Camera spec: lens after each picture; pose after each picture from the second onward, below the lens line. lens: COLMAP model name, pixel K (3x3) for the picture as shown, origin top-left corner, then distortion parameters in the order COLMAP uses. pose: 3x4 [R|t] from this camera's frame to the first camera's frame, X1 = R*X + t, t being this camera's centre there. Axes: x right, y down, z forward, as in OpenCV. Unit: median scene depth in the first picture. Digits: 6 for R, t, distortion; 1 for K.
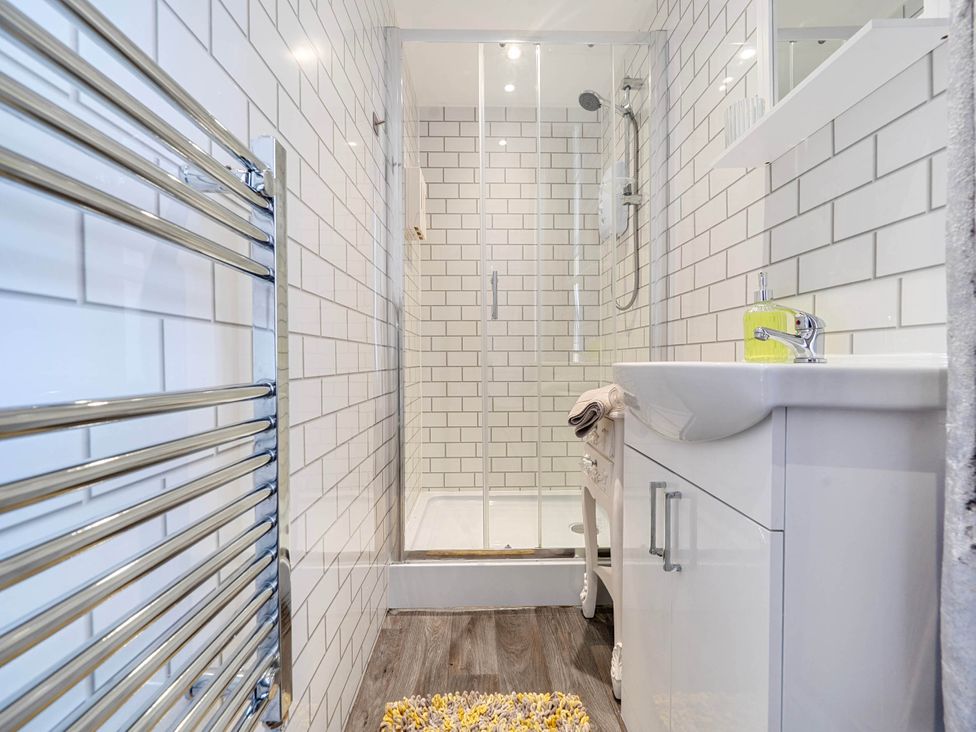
lens RADIAL K [[400.5, 0, 488.9], [0, 400.5, 364.3], [0, 0, 1]] dist [-0.002509, -0.000154]
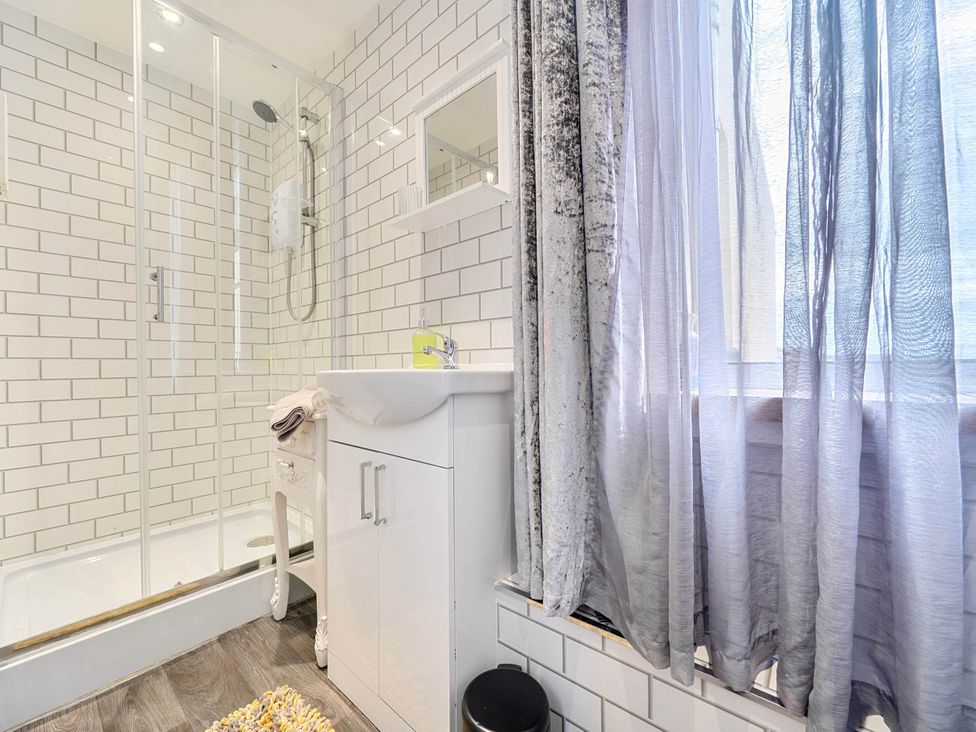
lens RADIAL K [[422.8, 0, 486.3], [0, 422.8, 364.4], [0, 0, 1]] dist [-0.001261, -0.000314]
pose [[0.657237, 0.000551, 0.753684, -0.244347], [0.015546, 0.999777, -0.014289, 0.002463], [-0.753524, 0.021108, 0.657082, -0.138218]]
